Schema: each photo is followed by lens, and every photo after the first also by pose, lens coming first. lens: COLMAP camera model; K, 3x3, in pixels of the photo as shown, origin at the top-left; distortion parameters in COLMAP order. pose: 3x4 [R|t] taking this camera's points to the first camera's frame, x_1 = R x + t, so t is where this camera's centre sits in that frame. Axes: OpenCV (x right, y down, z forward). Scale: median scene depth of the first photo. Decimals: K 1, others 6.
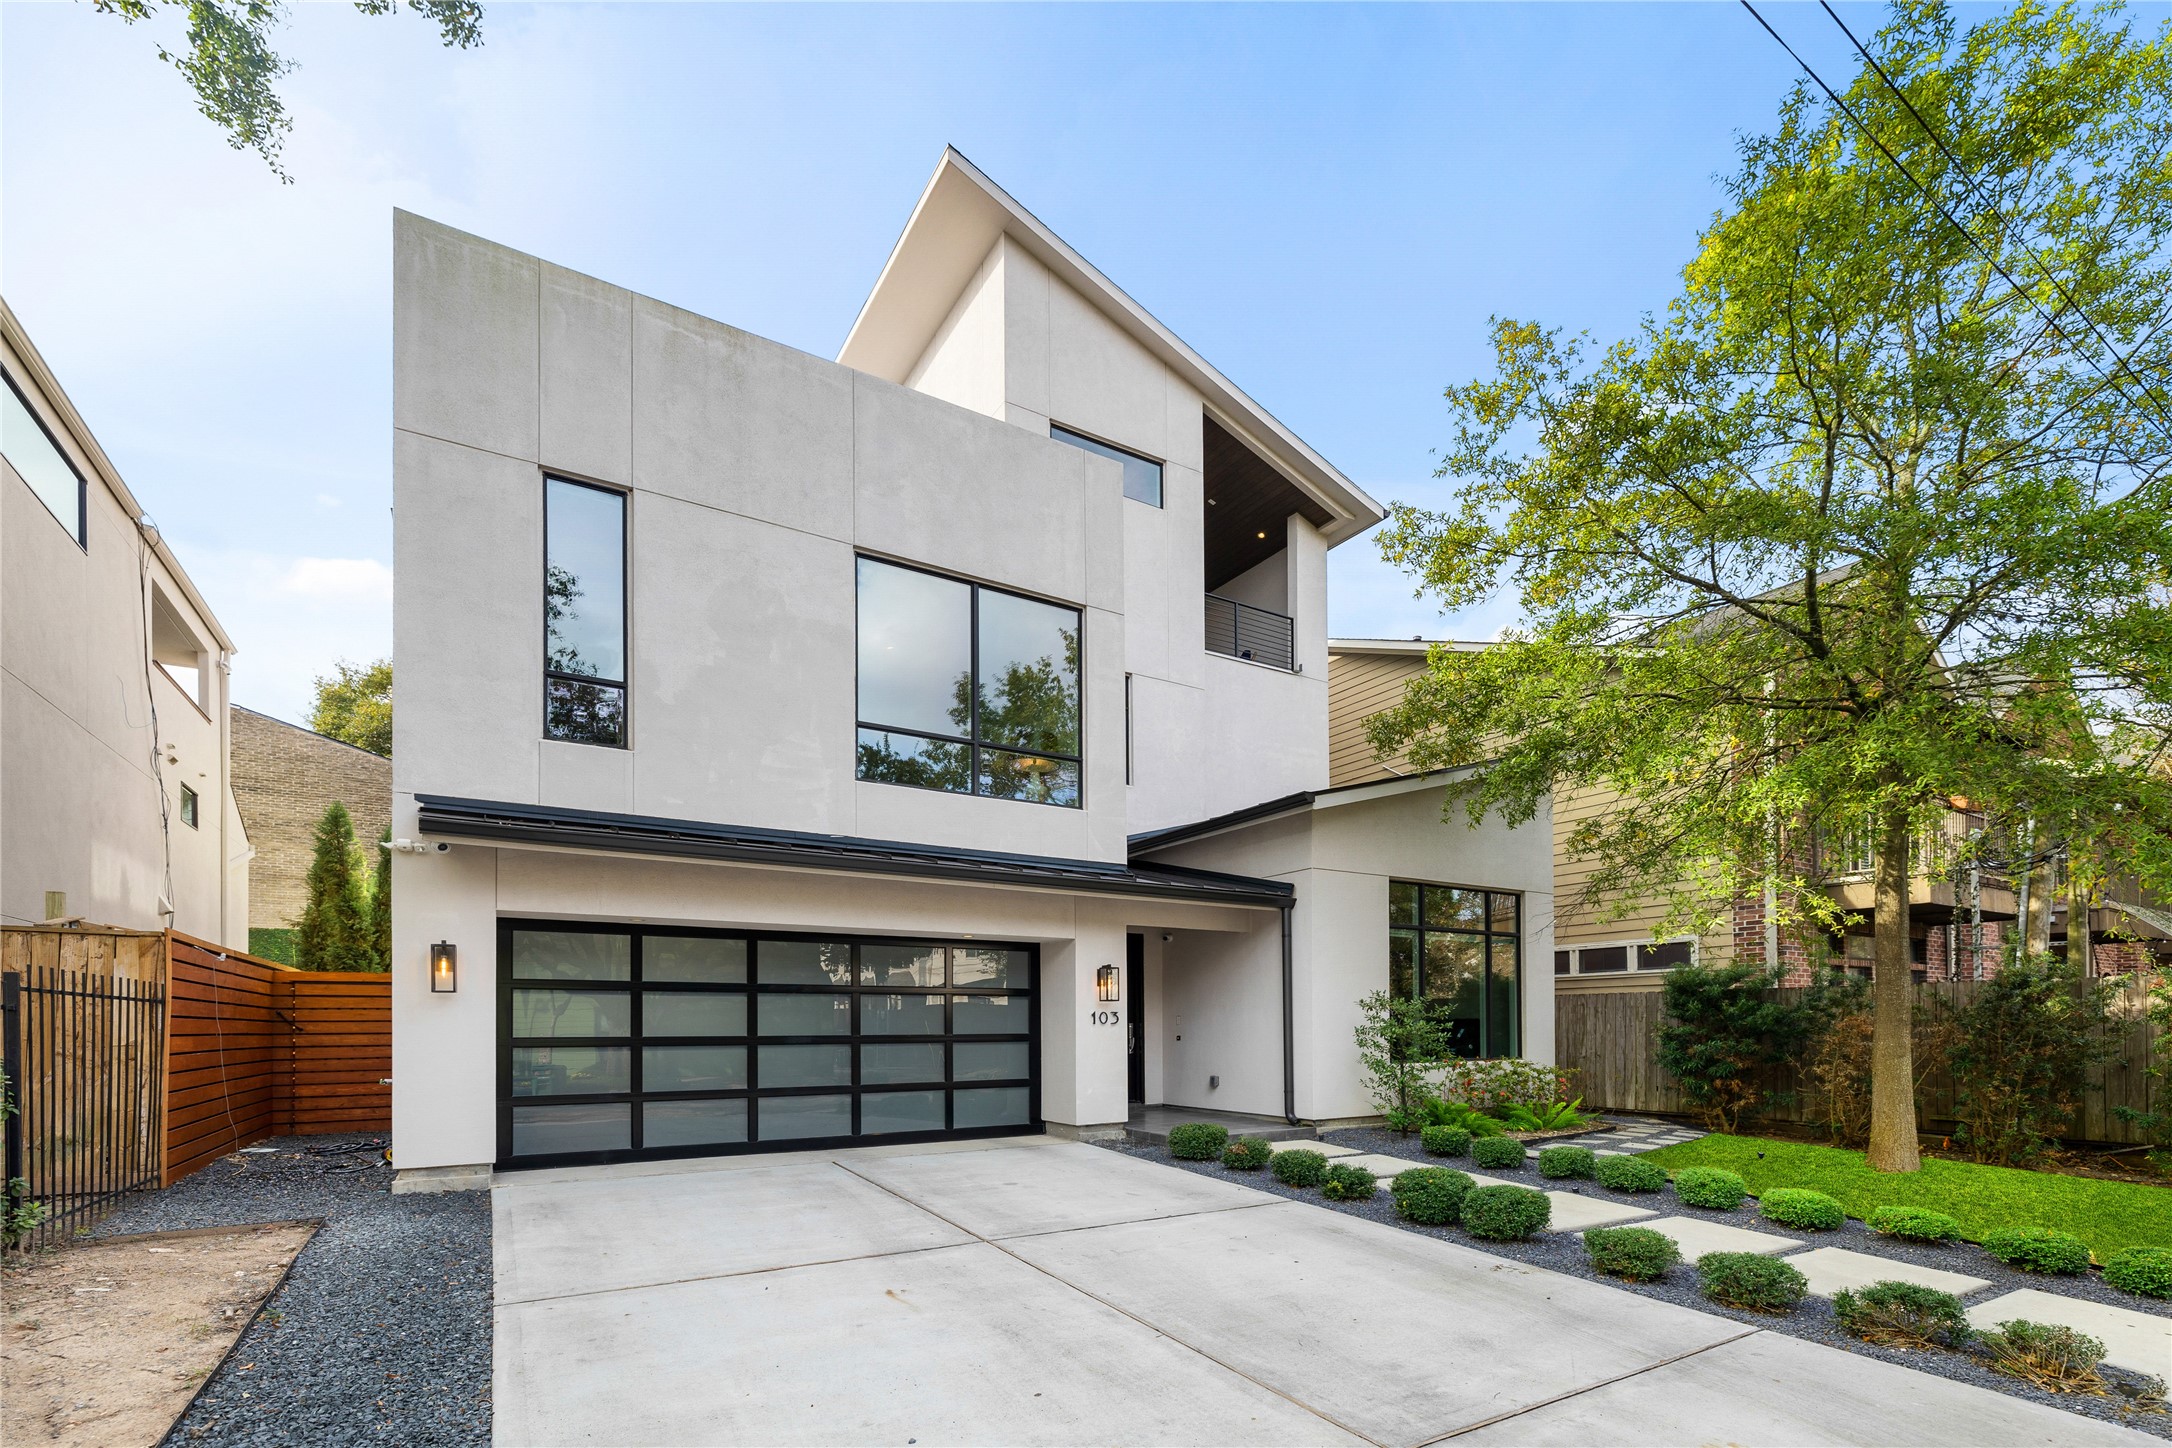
lens RADIAL K [[944.5, 0, 1078.2], [0, 944.5, 720.7], [0, 0, 1]] dist [-0.000583, 0.000070]
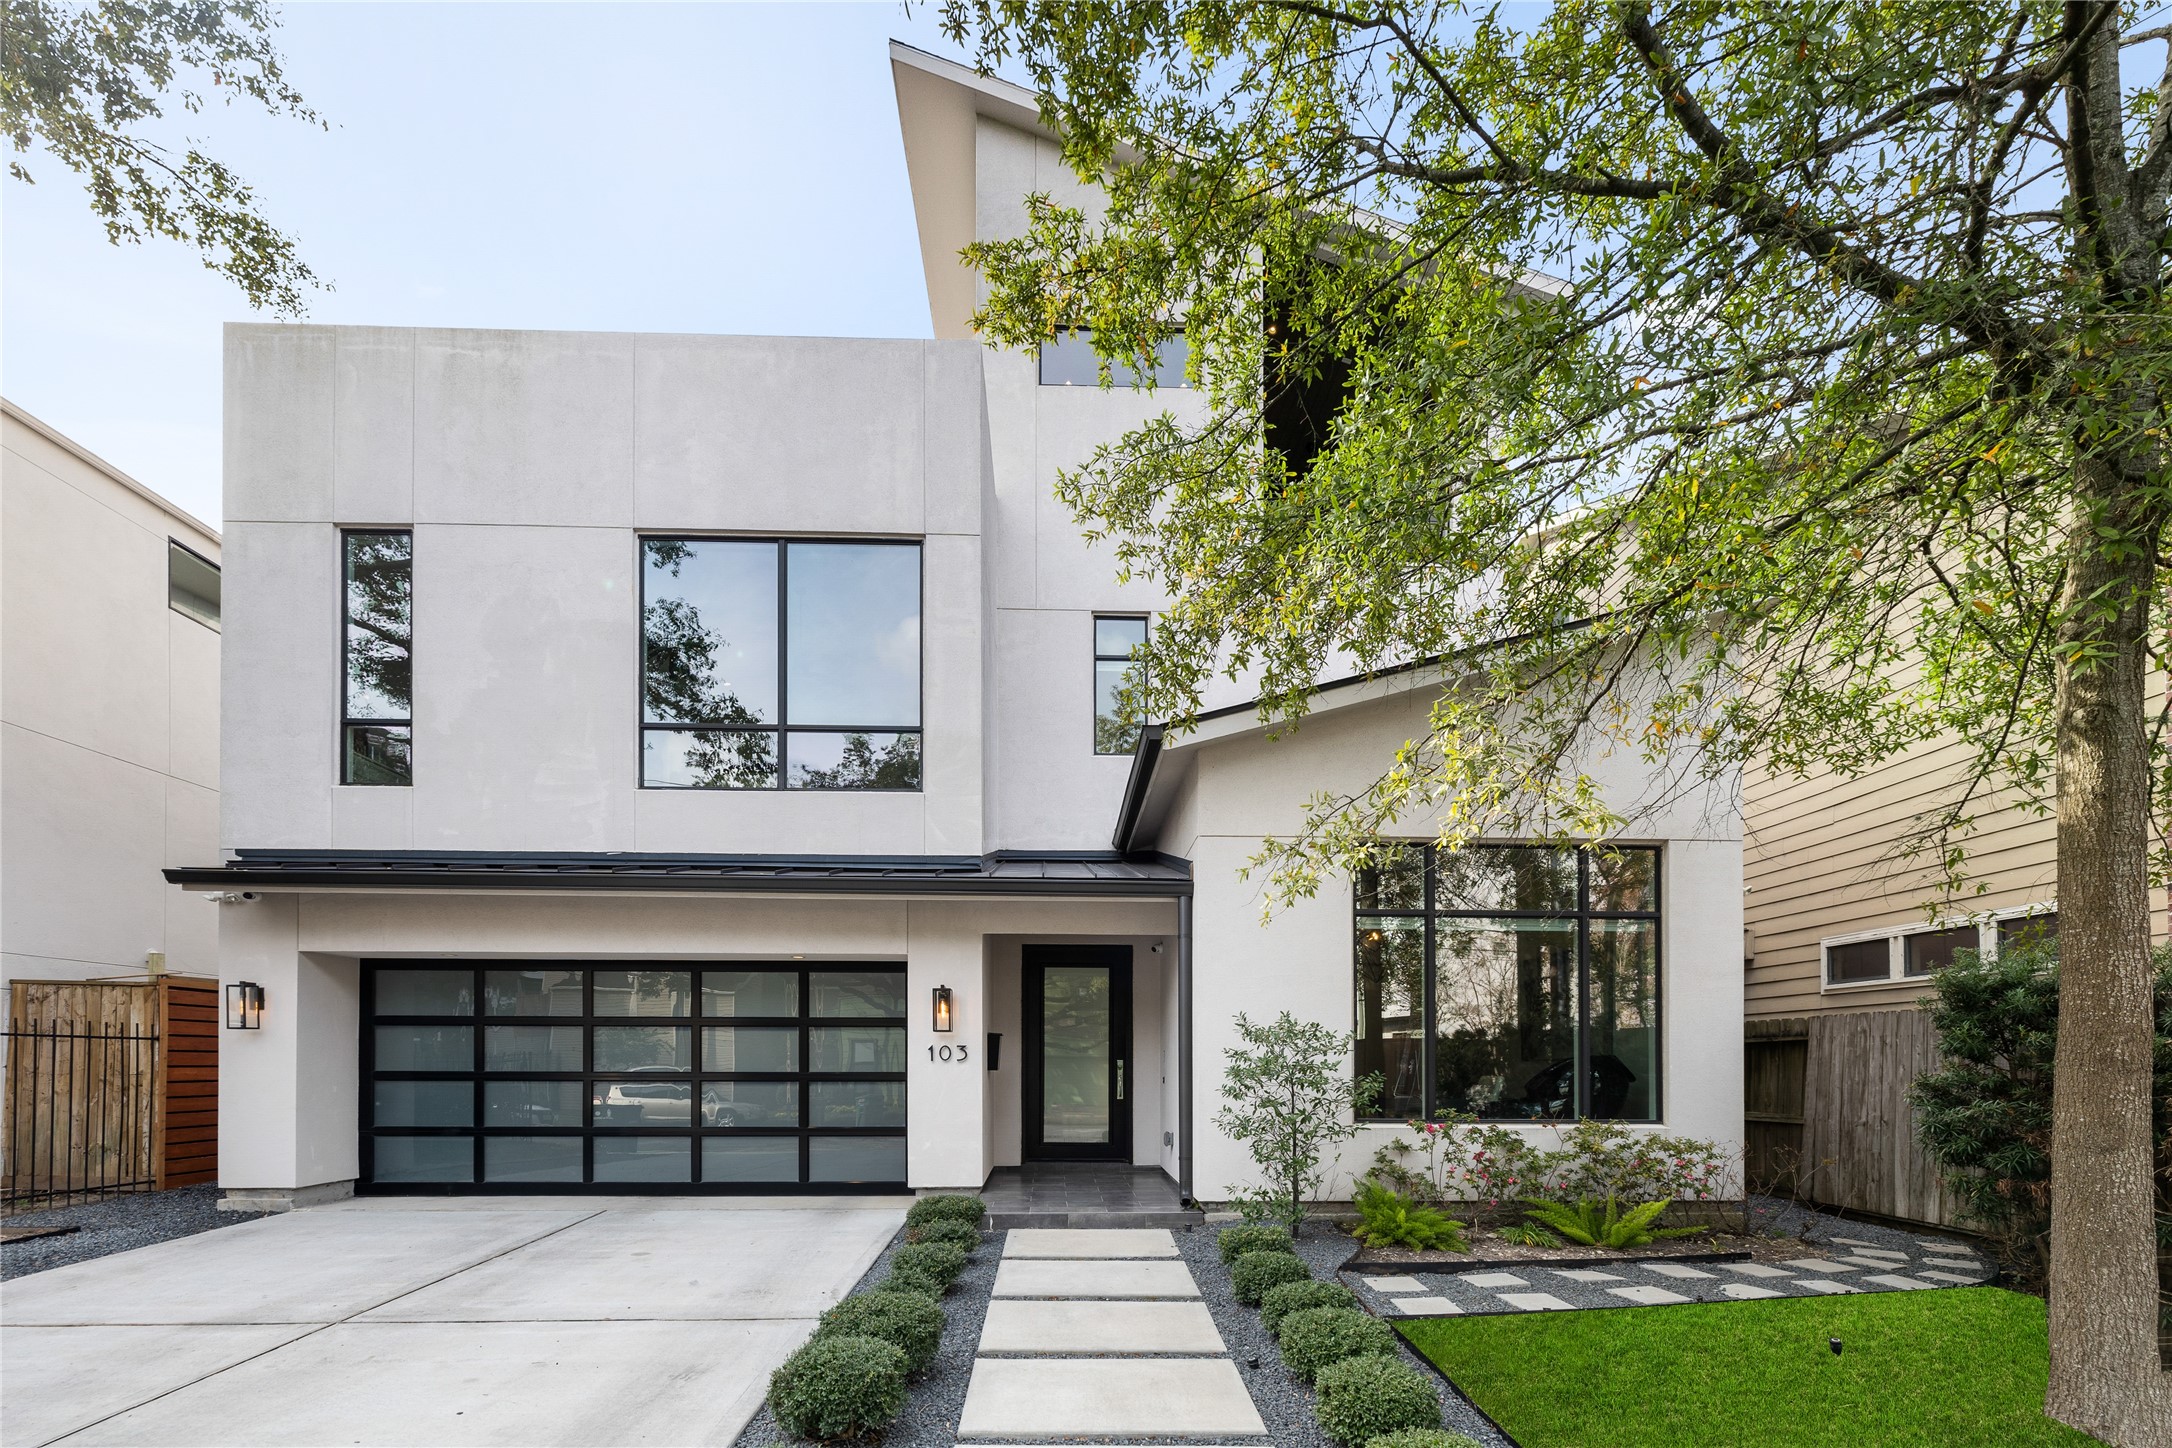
lens RADIAL K [[1020.3, 0, 1086.1], [0, 1020.3, 785.8], [0, 0, 1]] dist [0.001020, 0.000300]
pose [[0.870862, -0.123898, -0.475656, 0.565110], [0.146029, 0.989233, 0.009686, 0.107716], [0.469334, -0.077895, 0.879578, 0.338486]]
